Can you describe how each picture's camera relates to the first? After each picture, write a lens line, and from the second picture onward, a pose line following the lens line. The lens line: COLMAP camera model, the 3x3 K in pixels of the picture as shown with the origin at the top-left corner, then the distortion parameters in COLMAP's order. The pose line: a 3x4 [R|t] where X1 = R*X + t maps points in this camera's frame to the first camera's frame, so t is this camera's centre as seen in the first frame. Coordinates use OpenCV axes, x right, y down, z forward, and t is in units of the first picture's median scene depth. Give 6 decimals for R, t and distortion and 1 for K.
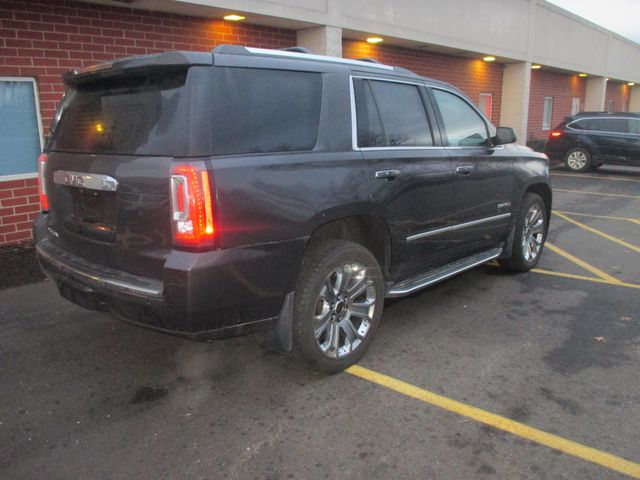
lens RADIAL K [[526.4, 0, 314.4], [0, 526.4, 240.7], [0, 0, 1]] dist [-0.046581, 0.010130]
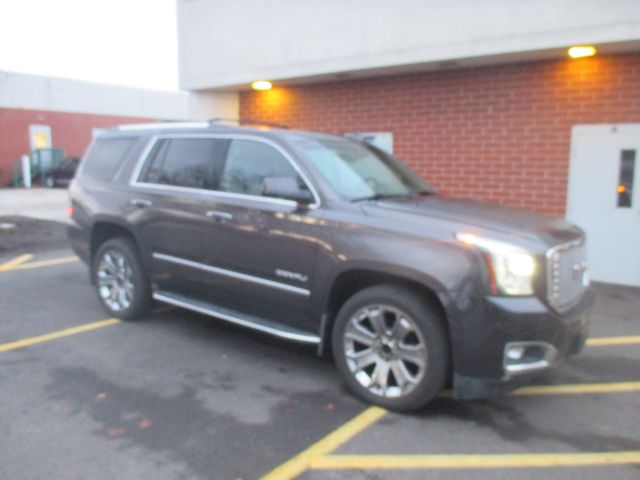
lens RADIAL K [[526.4, 0, 323.8], [0, 526.4, 239.8], [0, 0, 1]] dist [-0.046581, 0.010130]
pose [[0.123756, 0.159709, -0.979376, 1.427297], [-0.243482, 0.961679, 0.126056, -0.292705], [0.961978, 0.222861, 0.157900, 1.128557]]
